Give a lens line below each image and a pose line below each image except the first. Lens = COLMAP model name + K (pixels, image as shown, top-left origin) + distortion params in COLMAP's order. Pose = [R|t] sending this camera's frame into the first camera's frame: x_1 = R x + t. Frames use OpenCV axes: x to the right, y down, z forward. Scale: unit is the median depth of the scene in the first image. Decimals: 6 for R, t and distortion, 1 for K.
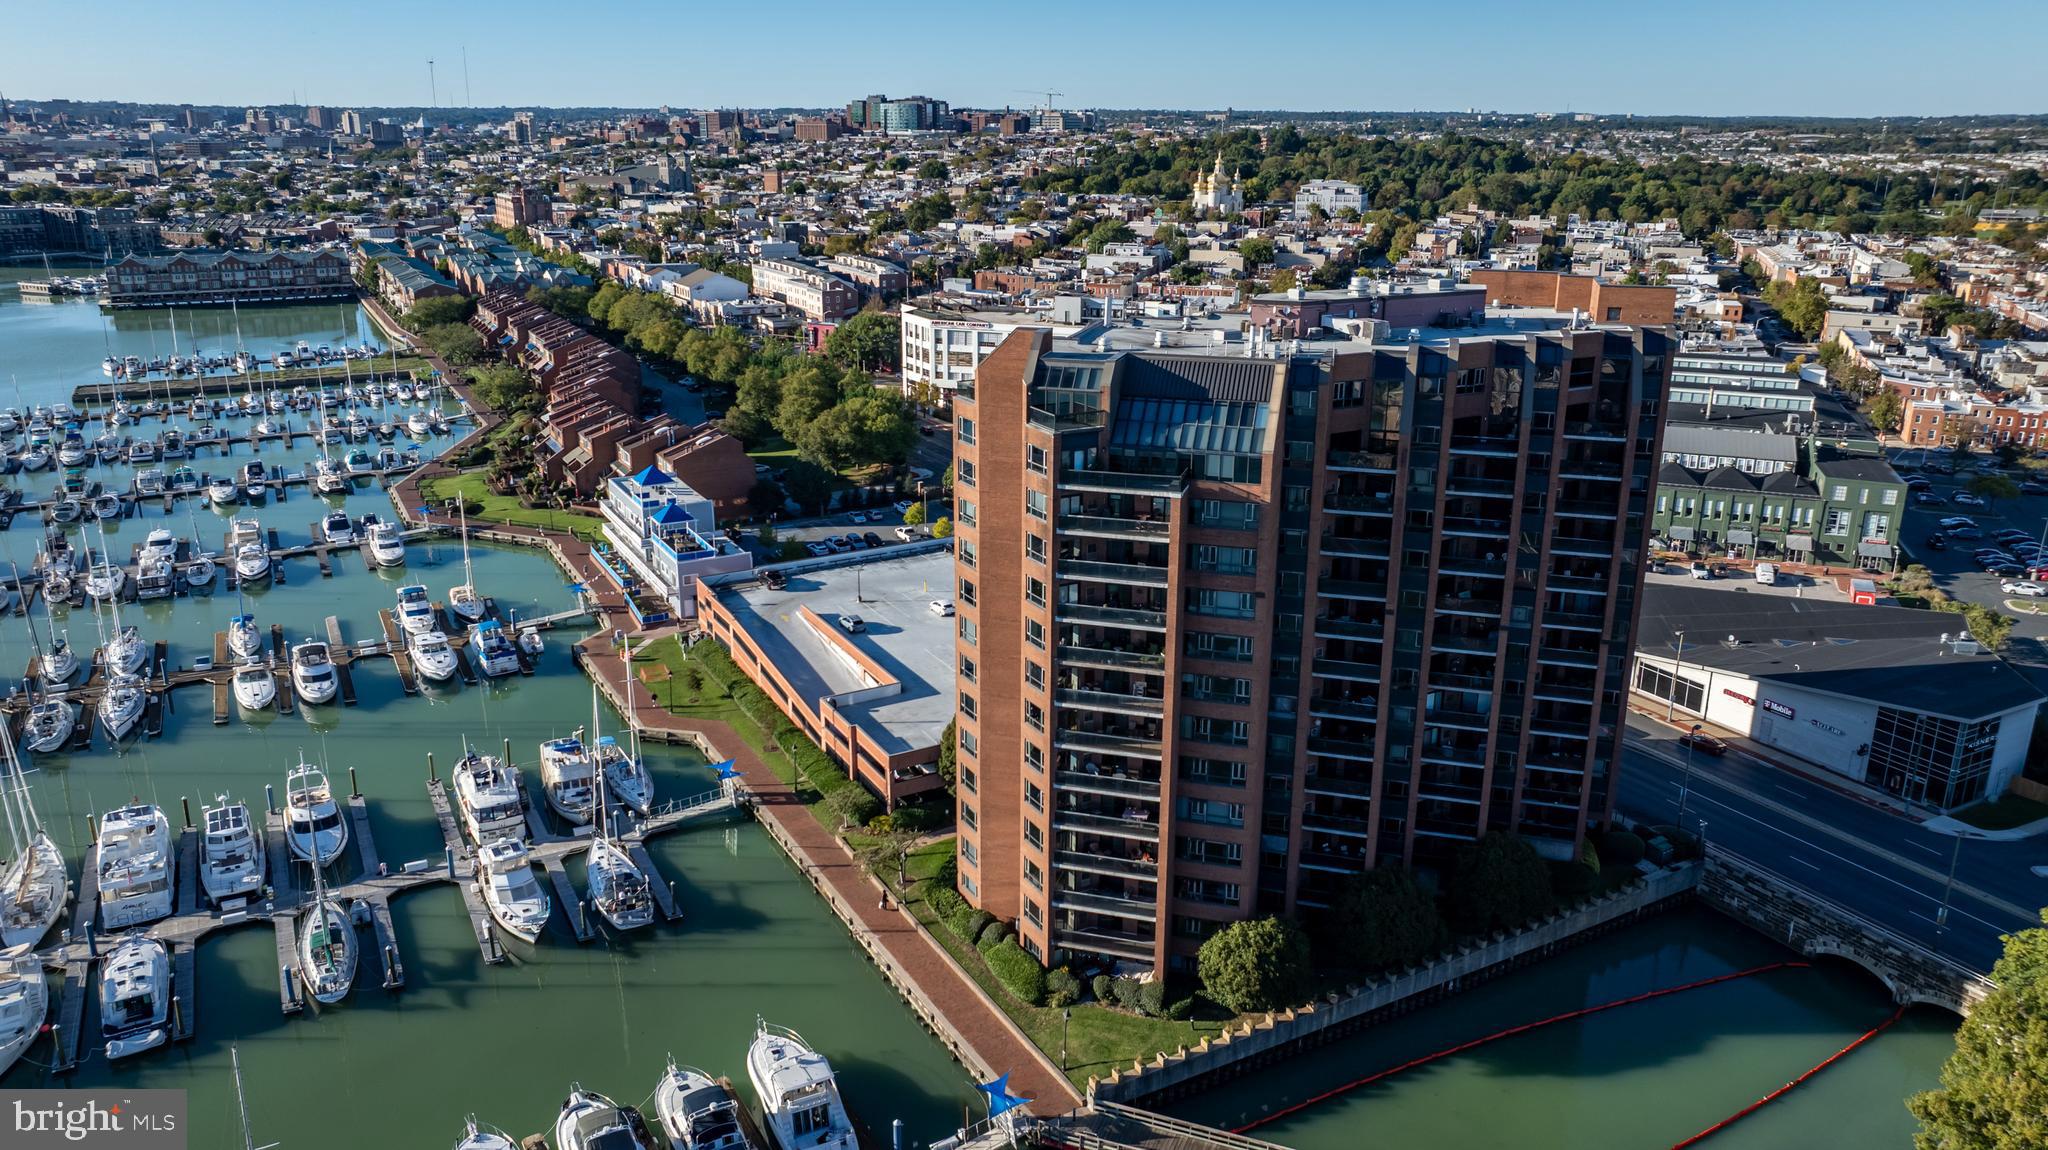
lens RADIAL K [[1441.6, 0, 1031.4], [0, 1441.6, 560.3], [0, 0, 1]] dist [-0.038408, 0.037190]
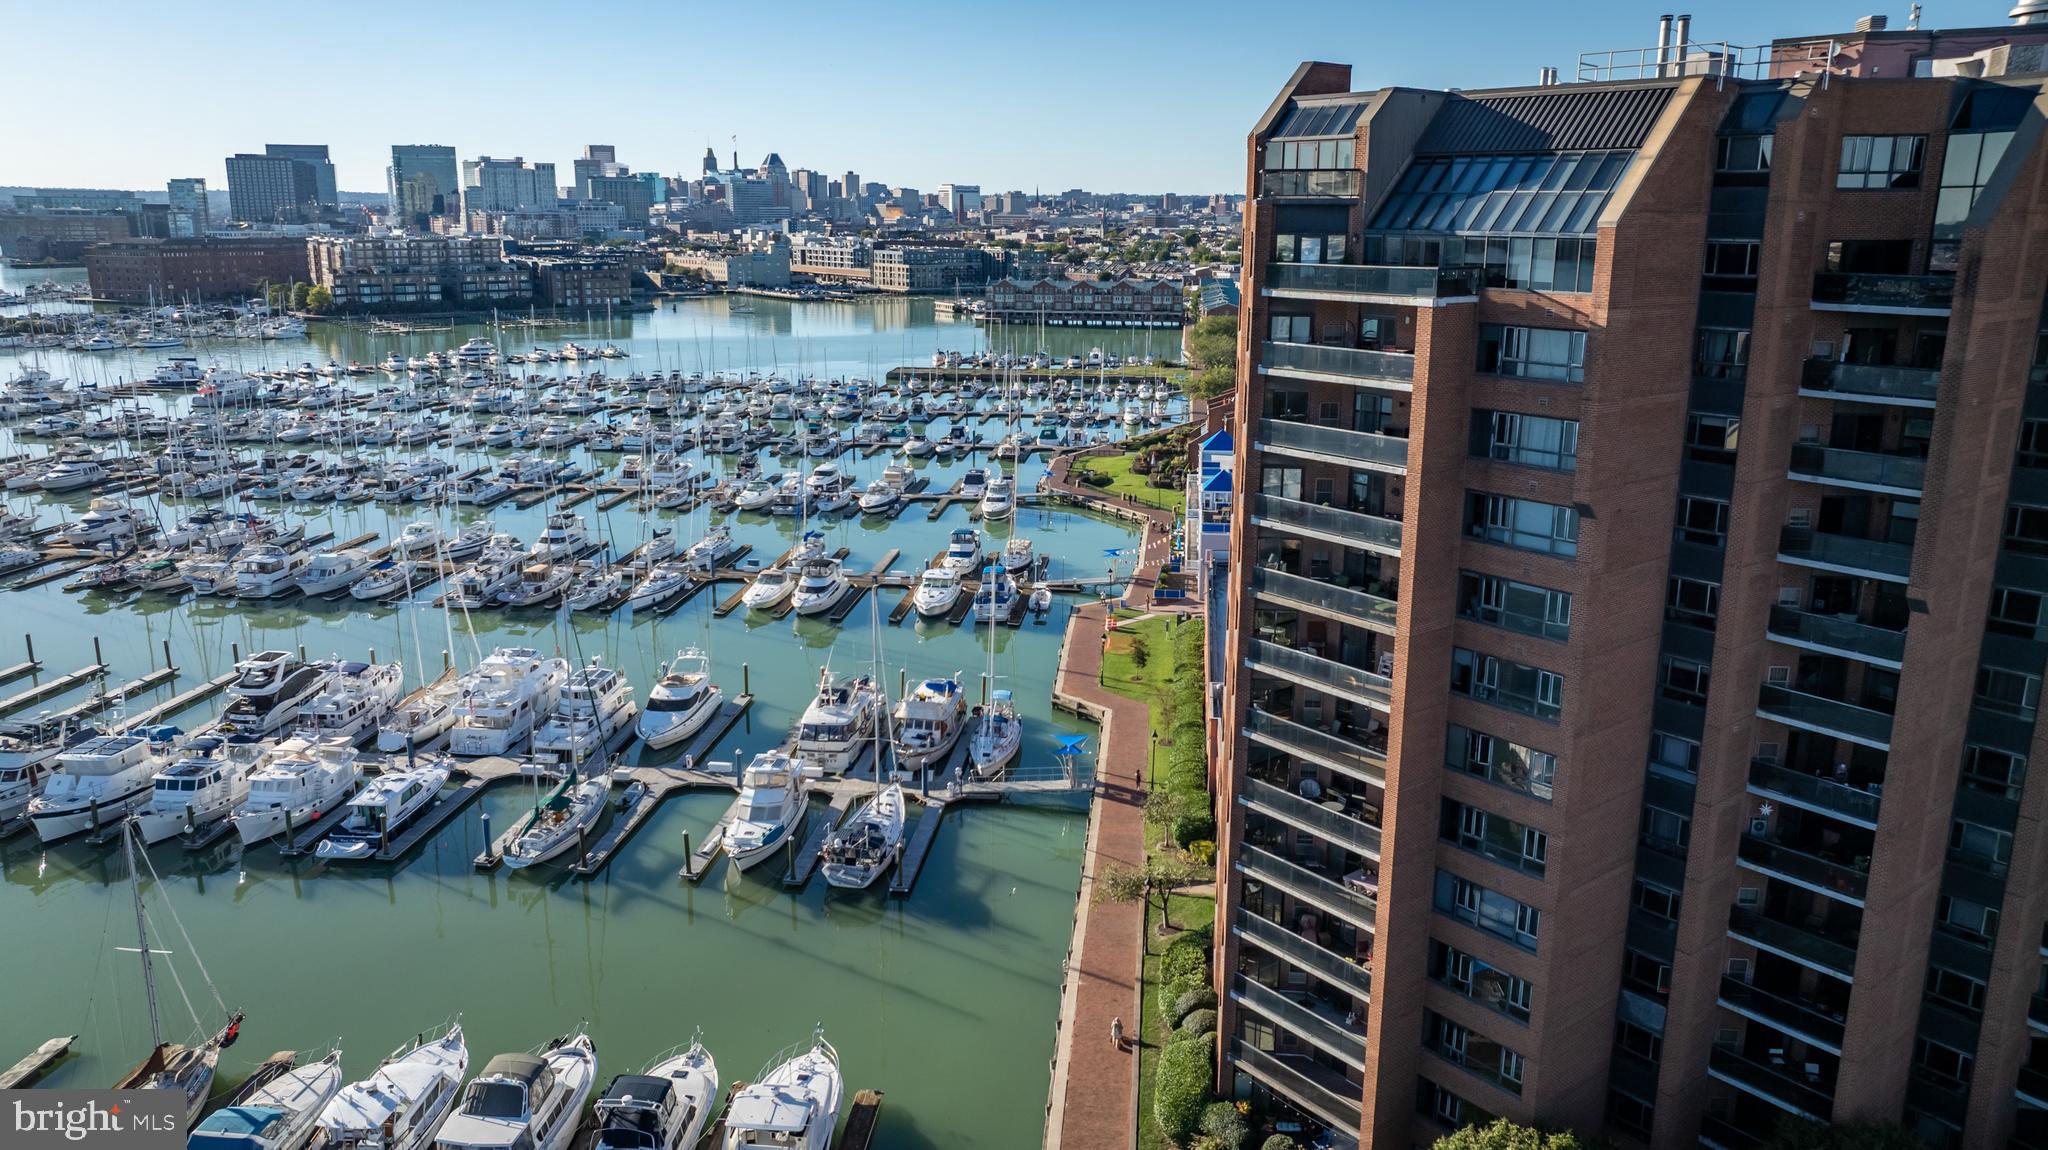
lens RADIAL K [[1441.6, 0, 1026.6], [0, 1441.6, 573.6], [0, 0, 1]] dist [-0.038408, 0.037190]
pose [[0.817997, 0.137810, -0.558470, 0.208658], [-0.165330, 0.986238, 0.001206, 0.057777], [0.550950, 0.091345, 0.829524, 0.329917]]
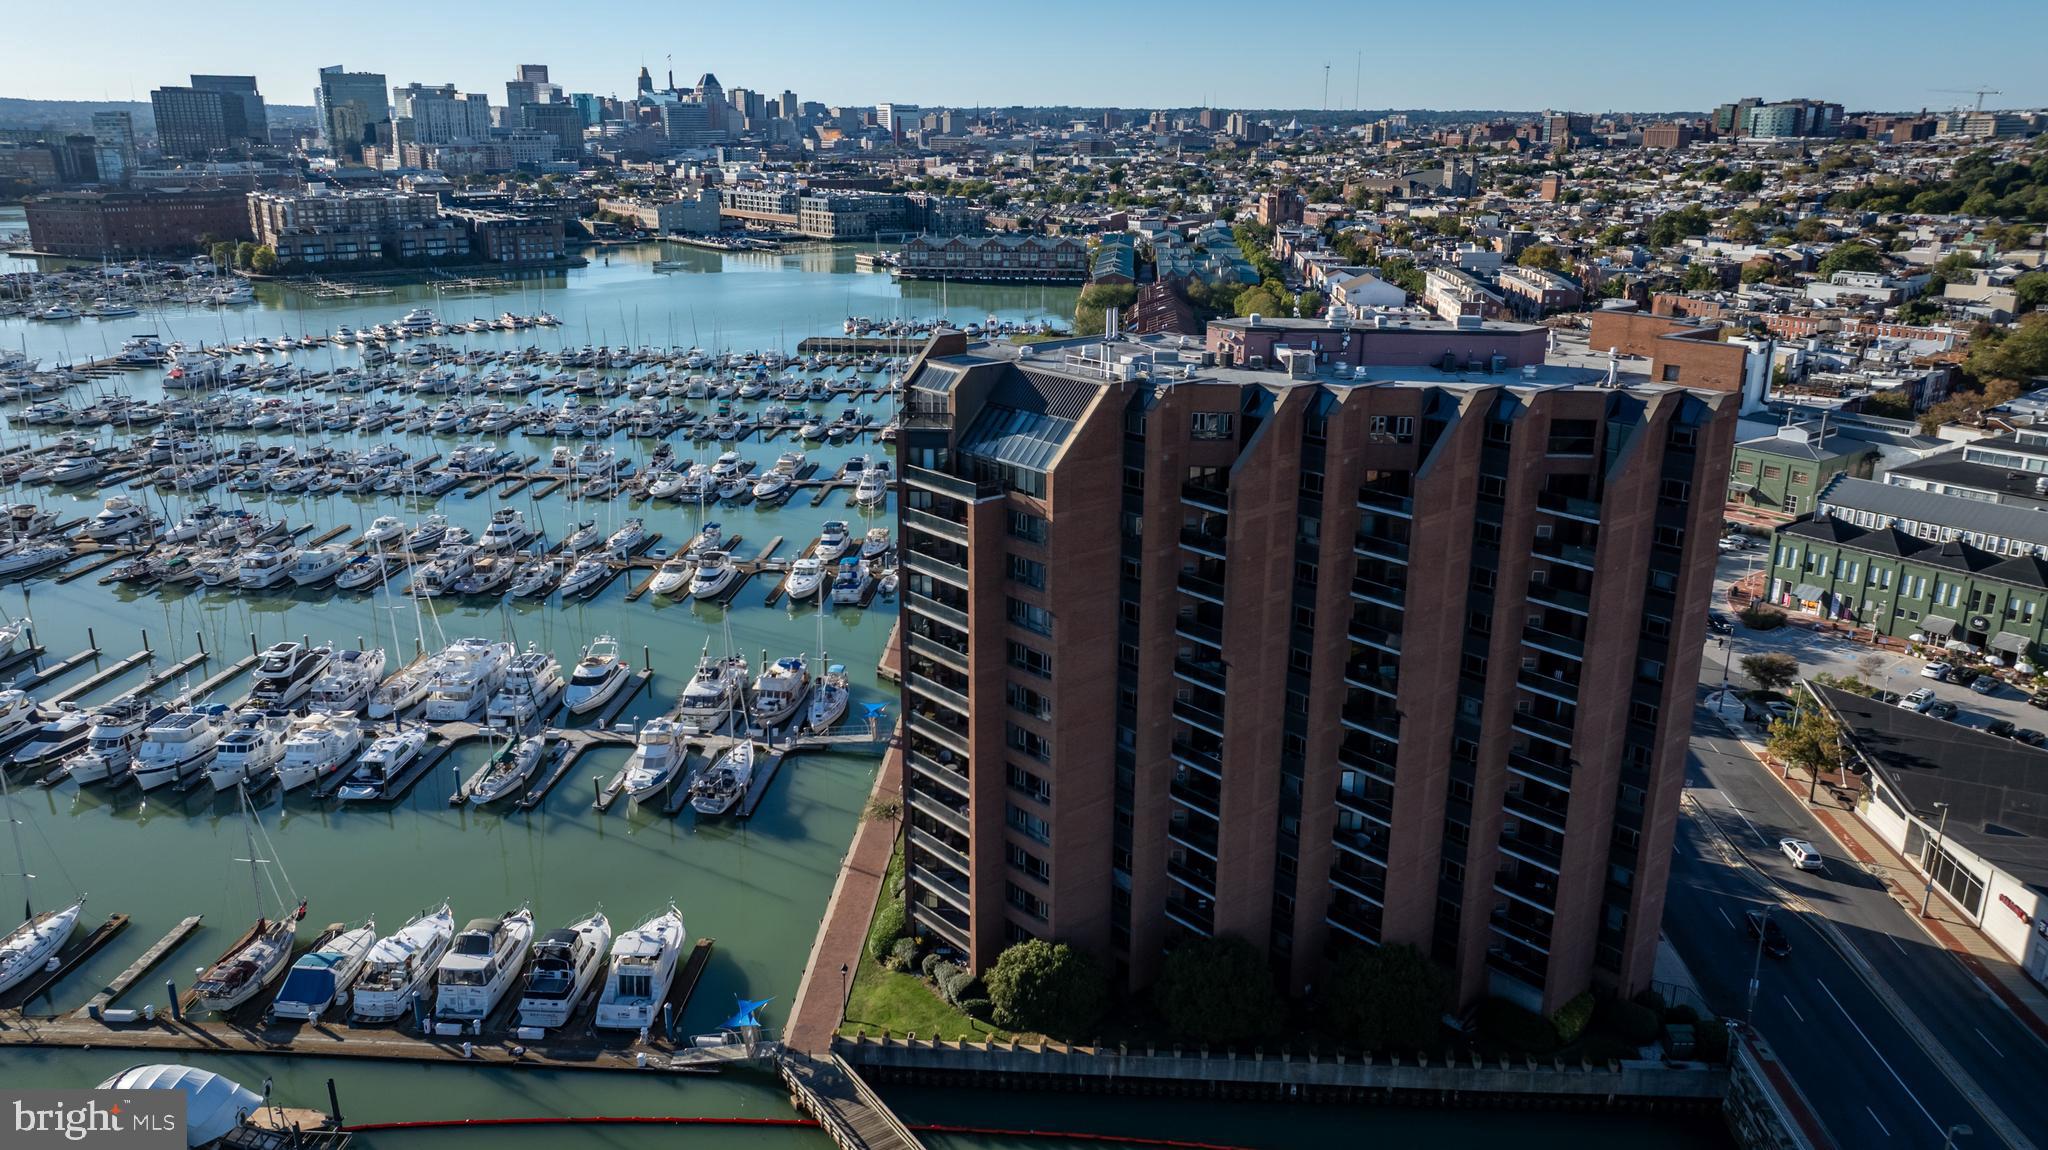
lens RADIAL K [[1441.6, 0, 1025.4], [0, 1441.6, 556.1], [0, 0, 1]] dist [-0.038408, 0.037190]
pose [[0.838439, 0.155145, -0.522445, 0.474818], [-0.157547, 0.986694, 0.040171, -0.037917], [0.521726, 0.048629, 0.851726, 0.103928]]
